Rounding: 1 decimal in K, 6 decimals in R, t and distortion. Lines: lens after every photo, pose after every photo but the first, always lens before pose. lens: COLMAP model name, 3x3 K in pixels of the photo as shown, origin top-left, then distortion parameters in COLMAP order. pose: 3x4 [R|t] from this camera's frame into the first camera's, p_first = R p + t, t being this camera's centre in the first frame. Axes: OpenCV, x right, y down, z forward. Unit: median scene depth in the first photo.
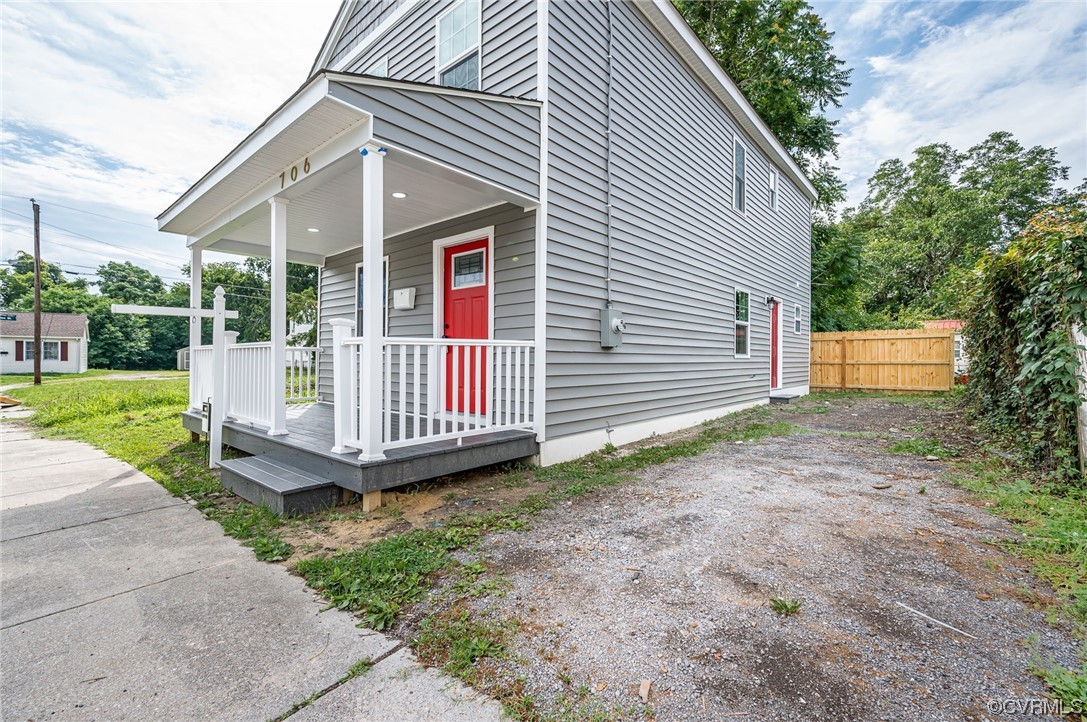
lens RADIAL K [[427.5, 0, 547.2], [0, 427.5, 362.5], [0, 0, 1]] dist [-0.001620, -0.000239]
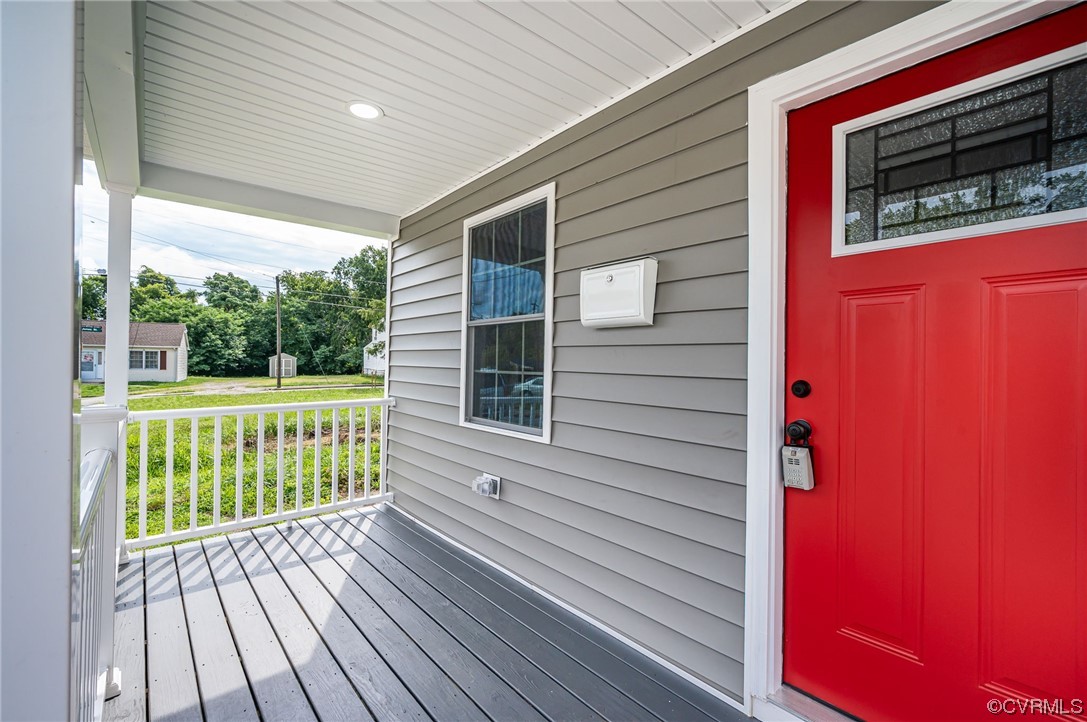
lens RADIAL K [[427.5, 0, 547.2], [0, 427.5, 362.5], [0, 0, 1]] dist [-0.001620, -0.000239]
pose [[0.987468, 0.007067, -0.157658, -0.048560], [-0.008613, 0.999921, -0.009121, -0.013402], [0.157581, 0.010365, 0.987452, 0.095763]]
